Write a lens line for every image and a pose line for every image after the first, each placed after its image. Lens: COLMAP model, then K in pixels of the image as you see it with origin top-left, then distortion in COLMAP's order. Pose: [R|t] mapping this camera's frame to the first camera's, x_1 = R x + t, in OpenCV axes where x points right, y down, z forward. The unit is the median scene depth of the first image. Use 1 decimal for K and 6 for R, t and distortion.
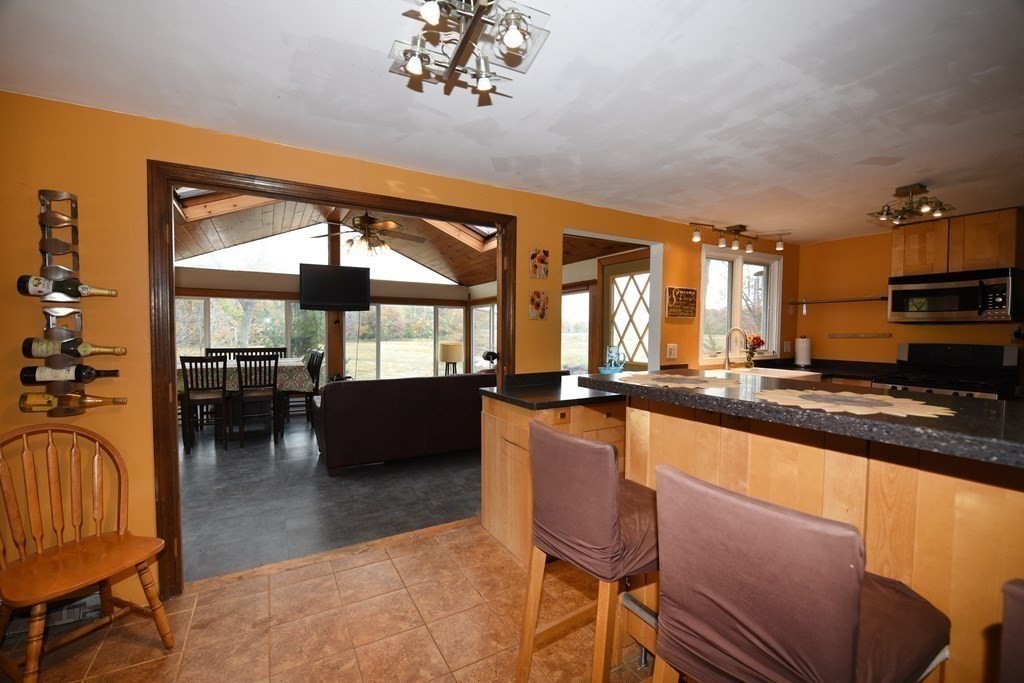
lens RADIAL K [[424.9, 0, 512.4], [0, 424.9, 343.4], [0, 0, 1]] dist [-0.015809, -0.000654]
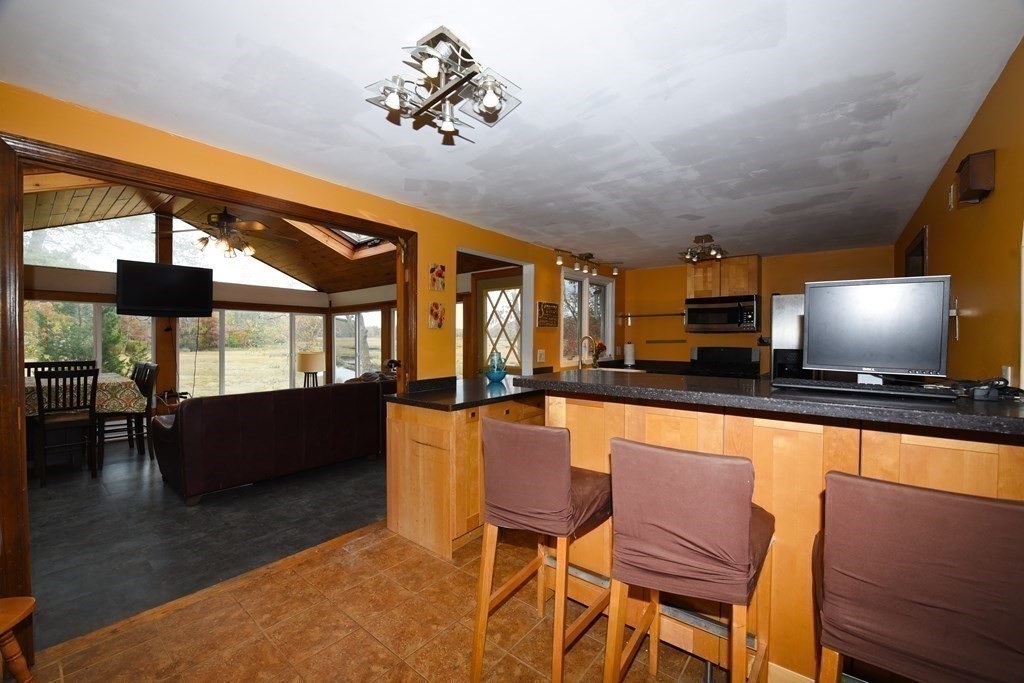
lens RADIAL K [[408.4, 0, 512.1], [0, 408.4, 343.3], [0, 0, 1]] dist [-0.010617, -0.005422]
pose [[0.932760, -0.007861, 0.360413, -0.124911], [0.014119, 0.999792, -0.014732, -0.001462], [-0.360223, 0.018830, 0.932676, -0.034808]]
